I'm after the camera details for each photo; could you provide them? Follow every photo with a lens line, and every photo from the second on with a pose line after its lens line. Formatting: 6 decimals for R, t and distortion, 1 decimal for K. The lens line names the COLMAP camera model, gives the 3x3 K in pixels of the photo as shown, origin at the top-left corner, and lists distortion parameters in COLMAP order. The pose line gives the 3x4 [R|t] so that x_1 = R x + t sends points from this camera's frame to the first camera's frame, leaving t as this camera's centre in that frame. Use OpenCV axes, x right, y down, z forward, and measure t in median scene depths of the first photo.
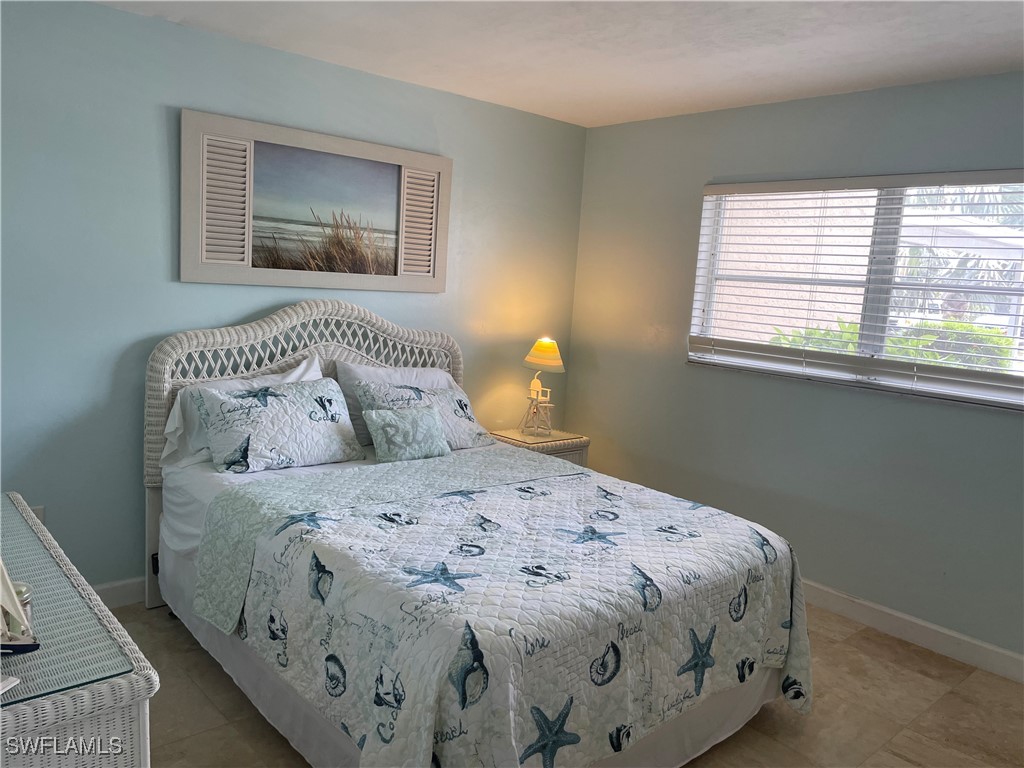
lens RADIAL K [[772.1, 0, 520.9], [0, 772.1, 387.9], [0, 0, 1]] dist [0.101415, -0.134067]
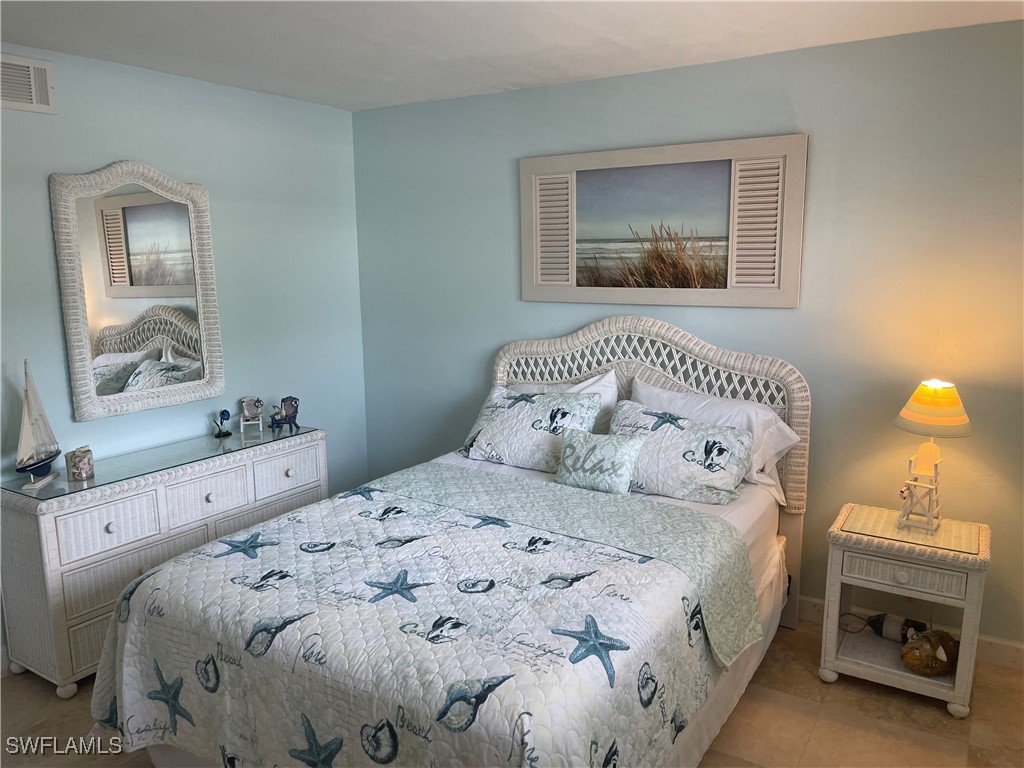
lens RADIAL K [[772.1, 0, 520.9], [0, 772.1, 387.9], [0, 0, 1]] dist [0.101415, -0.134067]
pose [[0.278501, 0.103790, -0.954811, 0.665181], [-0.113942, 0.990693, 0.074455, -0.081431], [0.953653, 0.088057, 0.287735, 0.598705]]
